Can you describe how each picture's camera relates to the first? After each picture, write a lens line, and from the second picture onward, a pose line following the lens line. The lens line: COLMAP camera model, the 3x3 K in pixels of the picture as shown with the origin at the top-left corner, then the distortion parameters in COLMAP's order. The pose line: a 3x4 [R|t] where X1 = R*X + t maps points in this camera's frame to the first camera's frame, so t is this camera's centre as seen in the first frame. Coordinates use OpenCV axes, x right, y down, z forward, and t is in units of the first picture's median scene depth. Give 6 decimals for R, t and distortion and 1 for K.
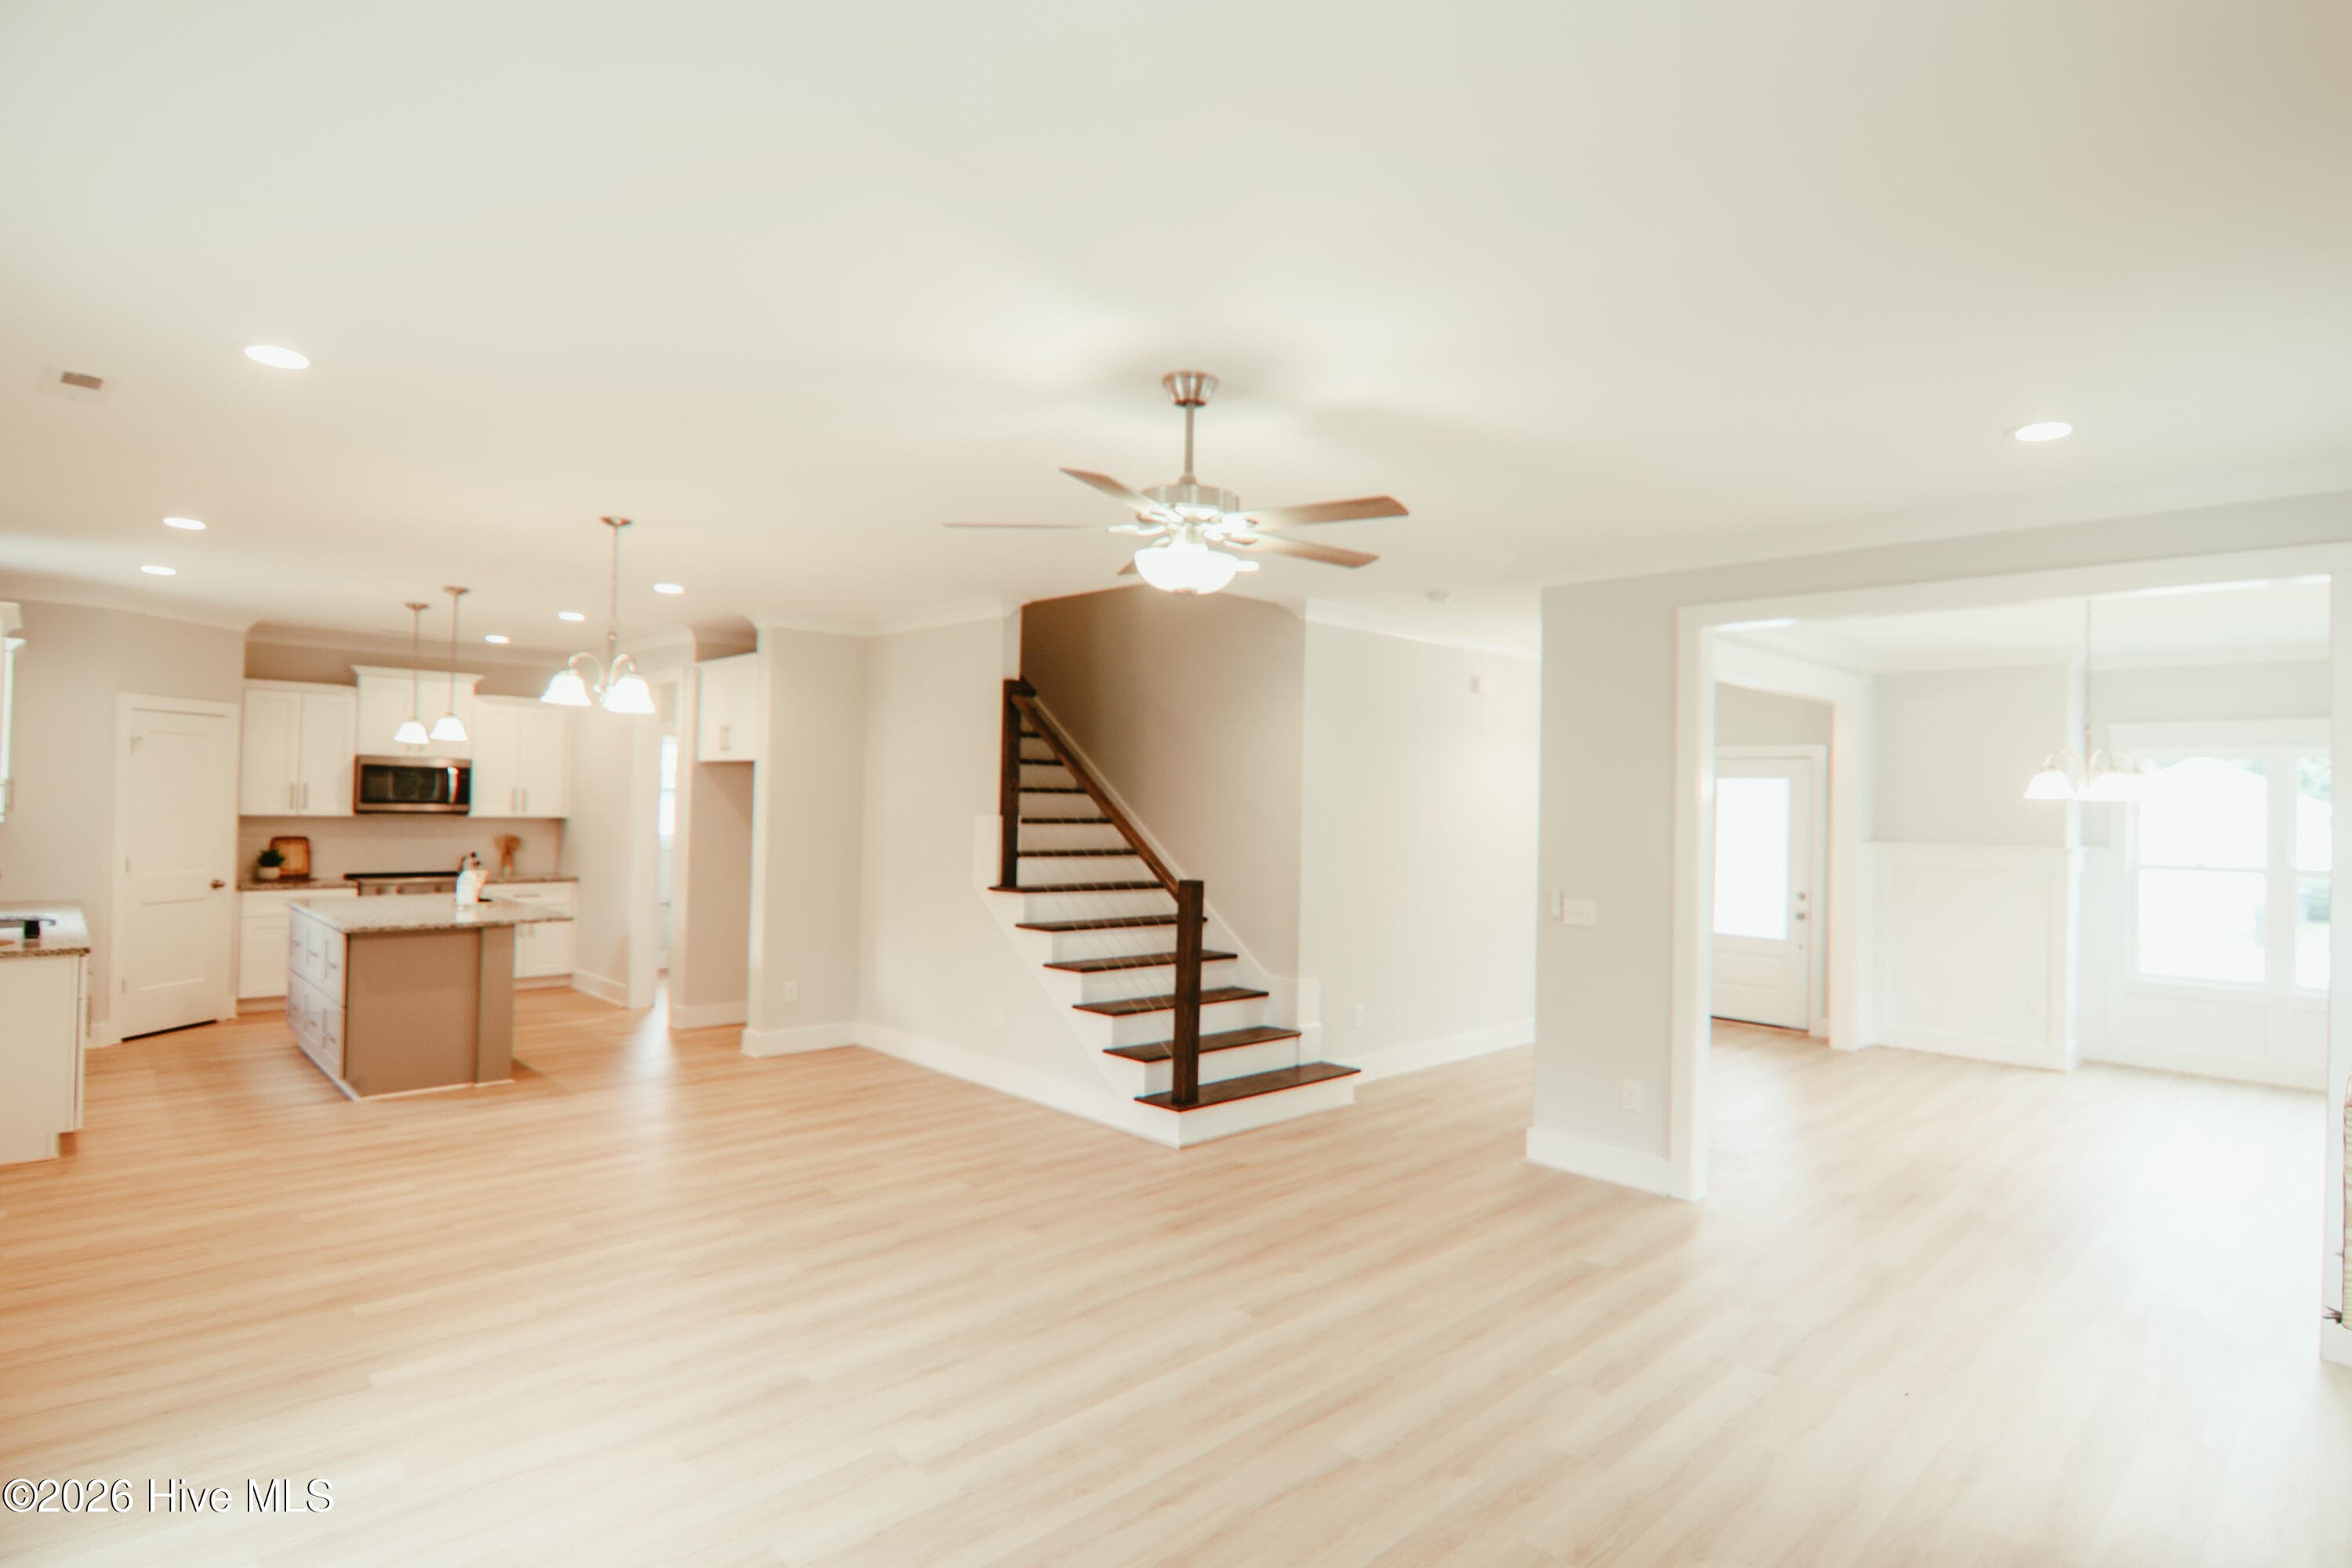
lens RADIAL K [[1193.1, 0, 1206.5], [0, 1193.1, 775.7], [0, 0, 1]] dist [-0.011440, -0.006160]
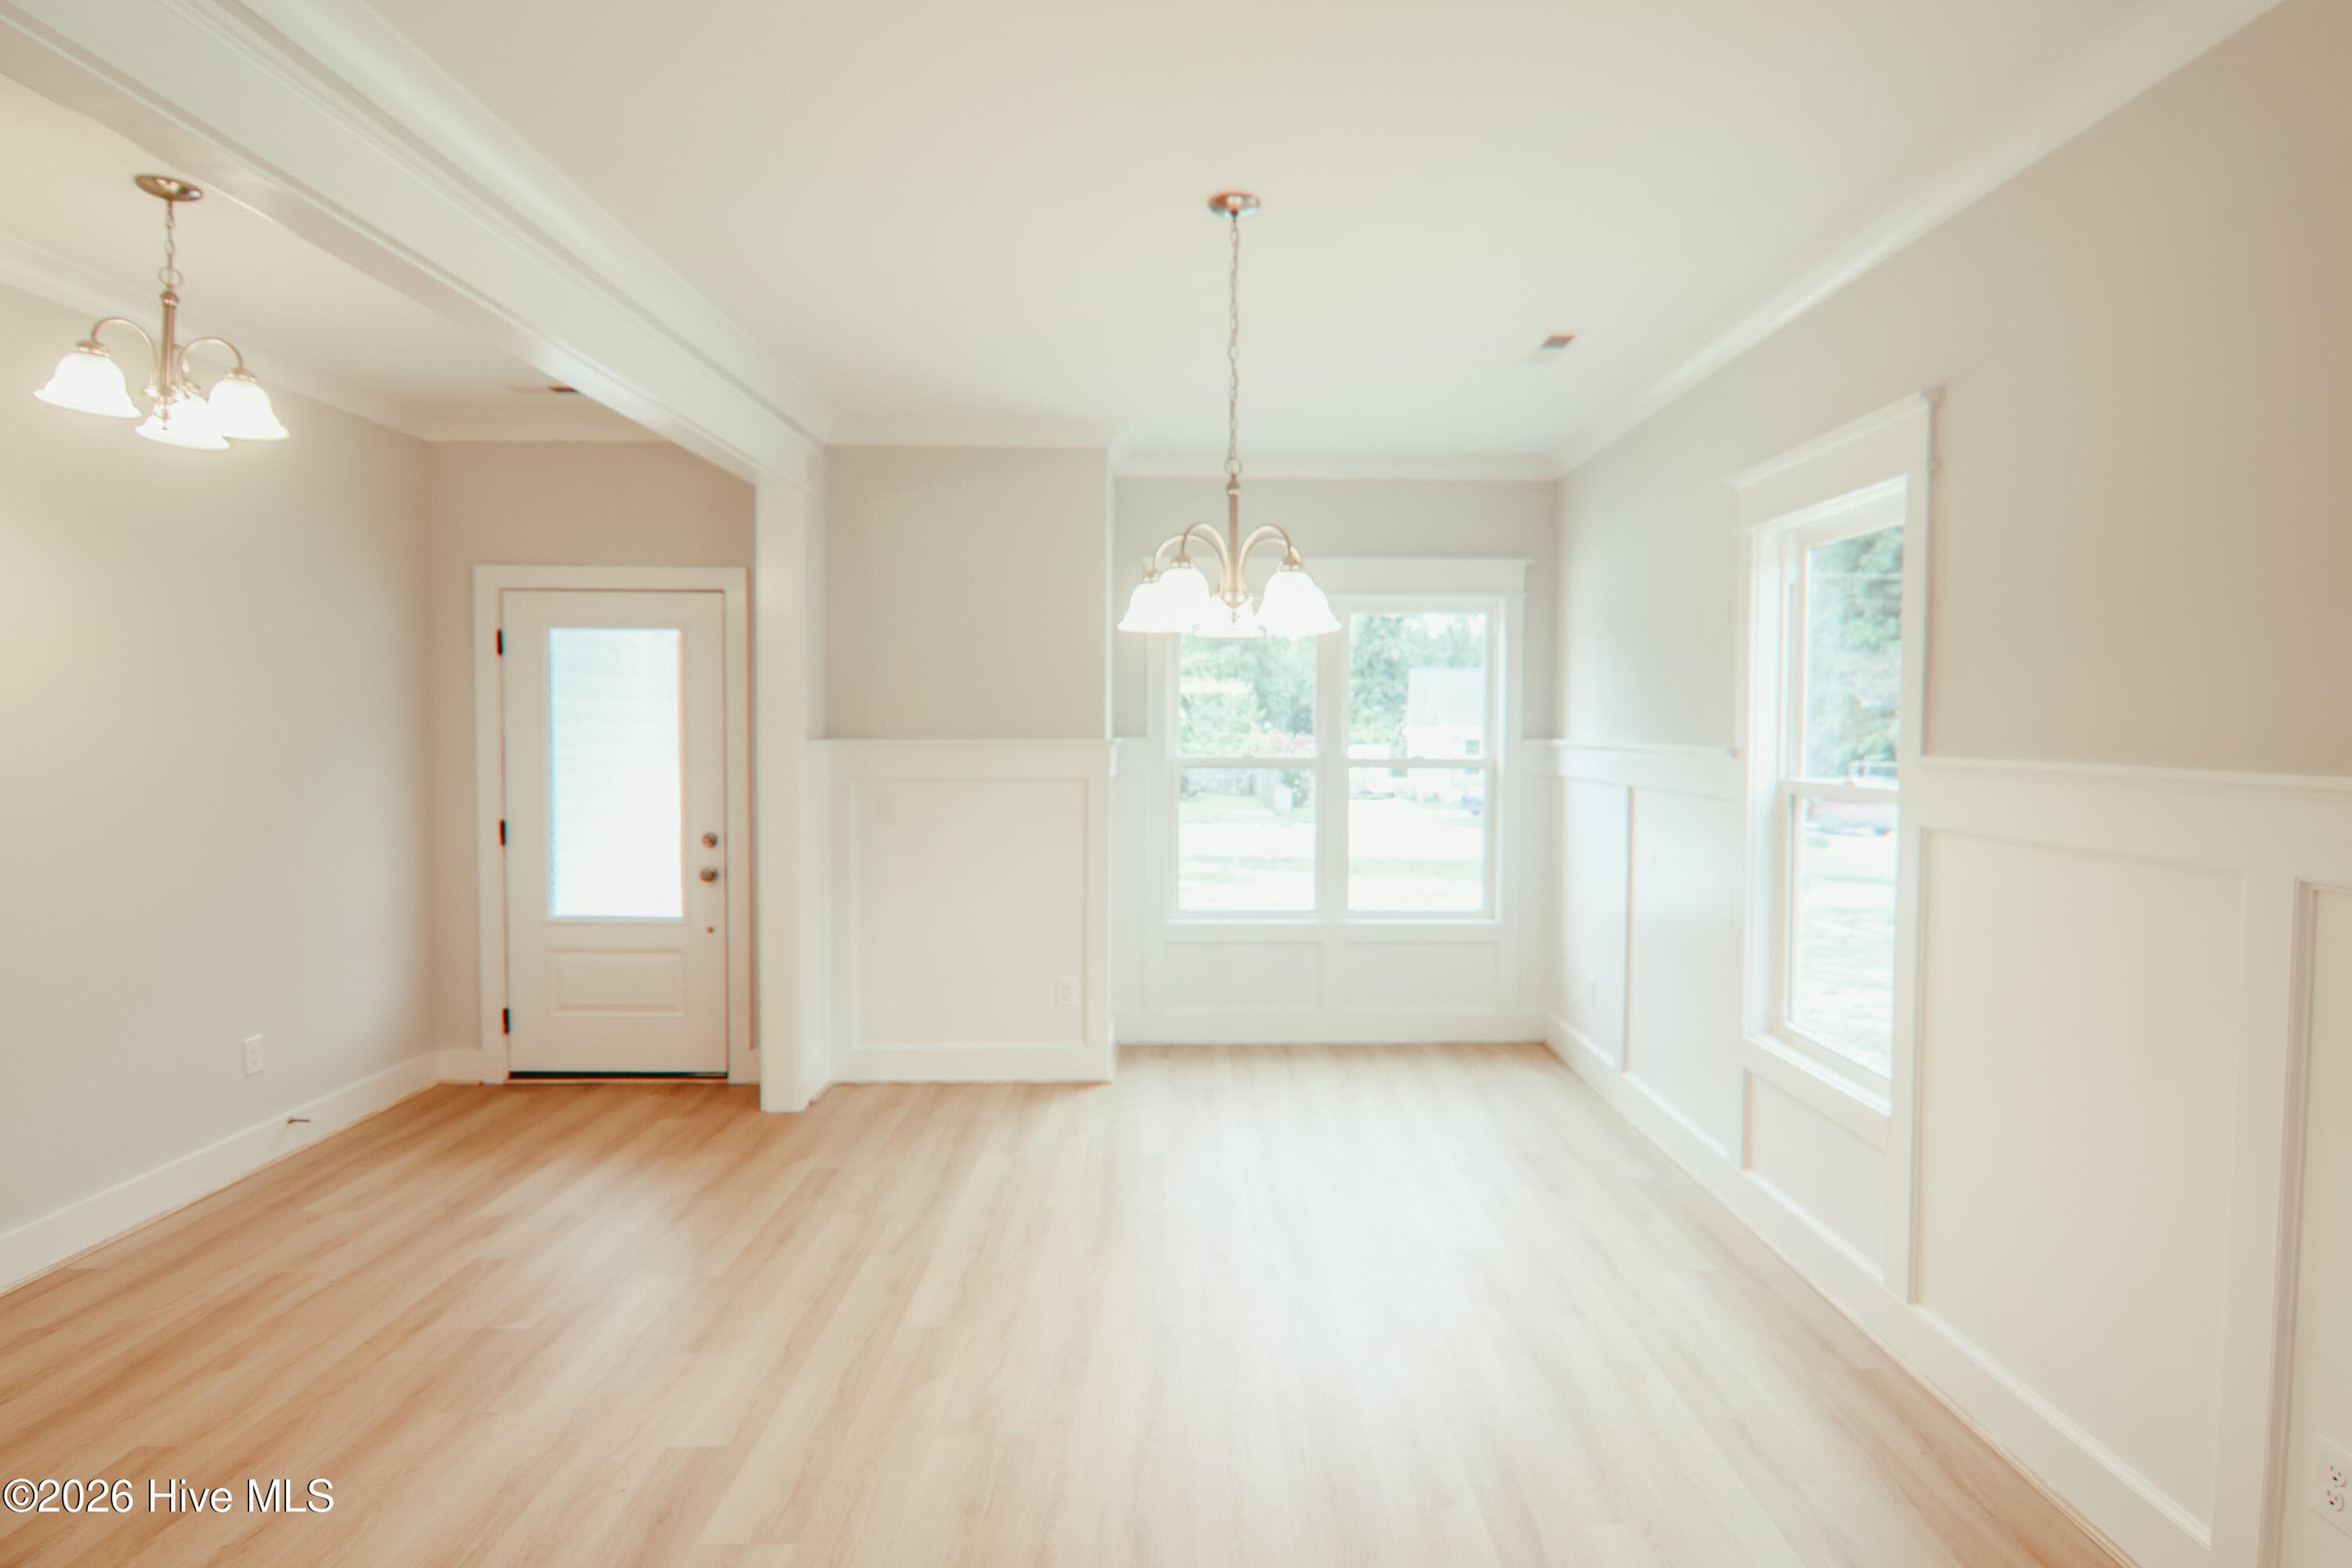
lens RADIAL K [[1193.1, 0, 1195.4], [0, 1193.1, 772.7], [0, 0, 1]] dist [-0.011440, -0.006160]
pose [[0.675335, -0.044957, 0.736140, 0.298626], [-0.006586, 0.997733, 0.066974, 0.037590], [-0.737482, -0.050078, 0.673508, 0.558339]]
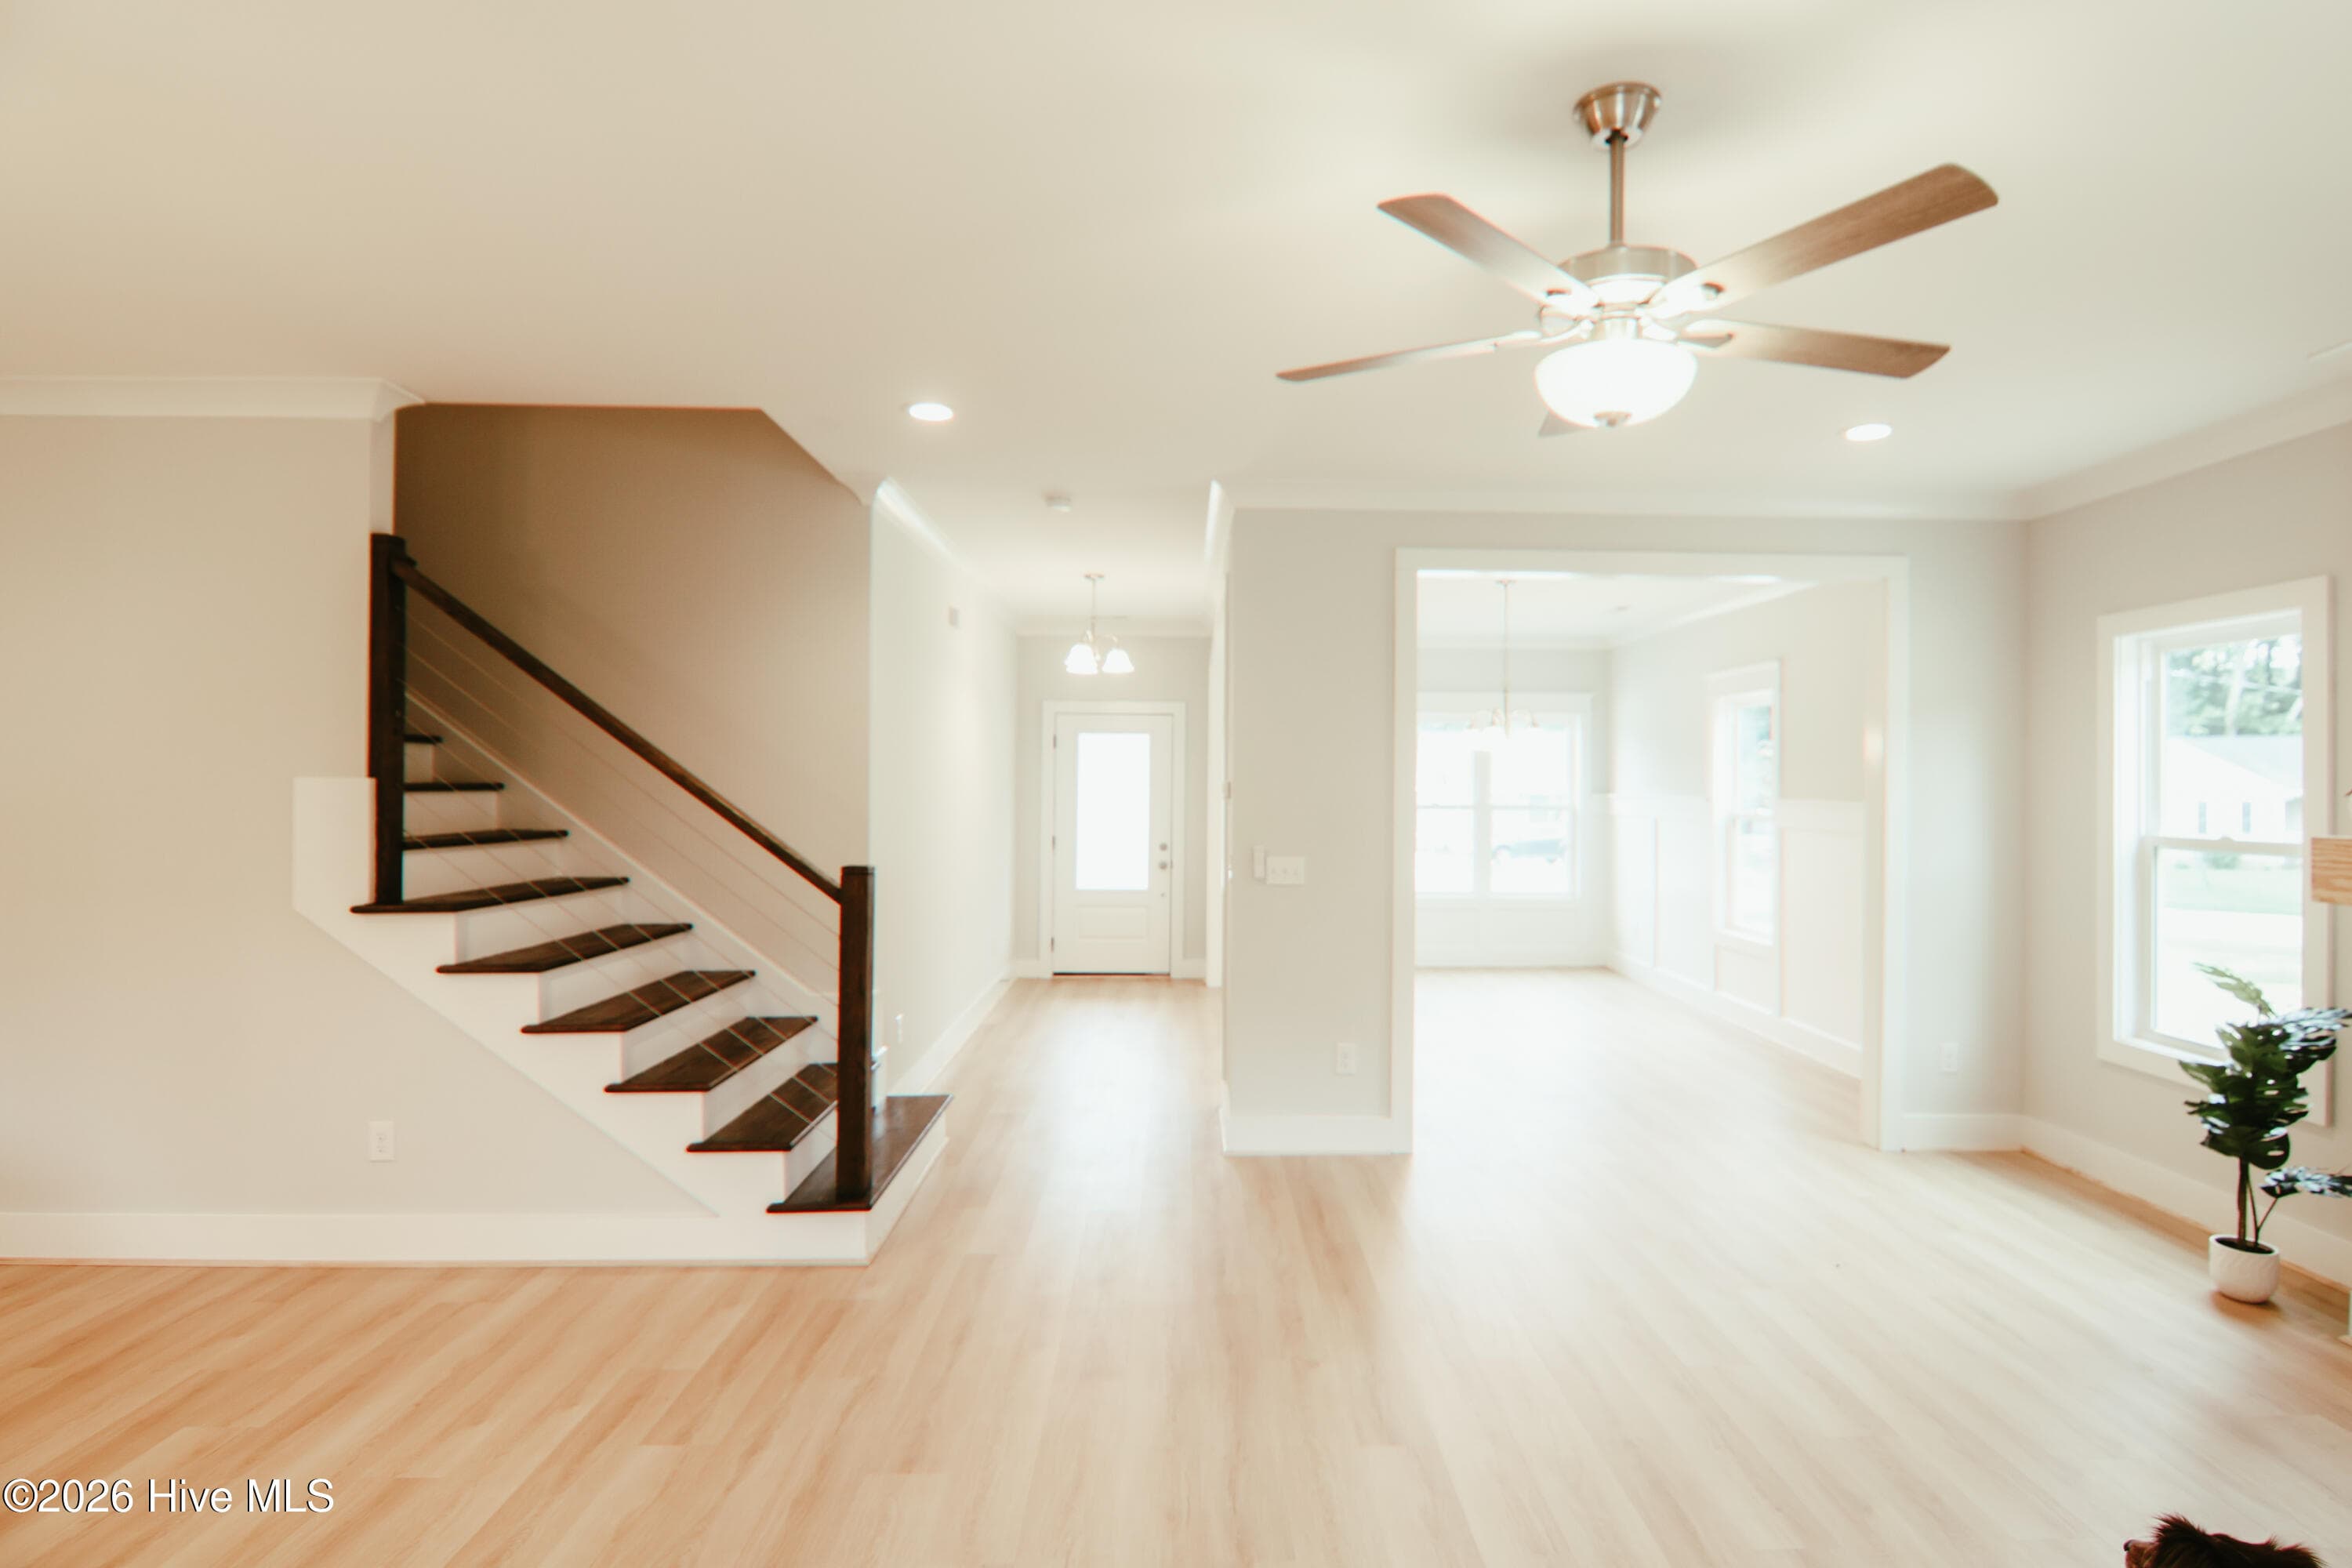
lens RADIAL K [[1193.1, 0, 1178.1], [0, 1193.1, 781.0], [0, 0, 1]] dist [-0.011440, -0.006160]
pose [[0.675496, -0.015461, 0.737201, -0.324257], [-0.008544, 0.999549, 0.028792, 0.015996], [-0.737314, -0.025748, 0.675059, 0.346738]]
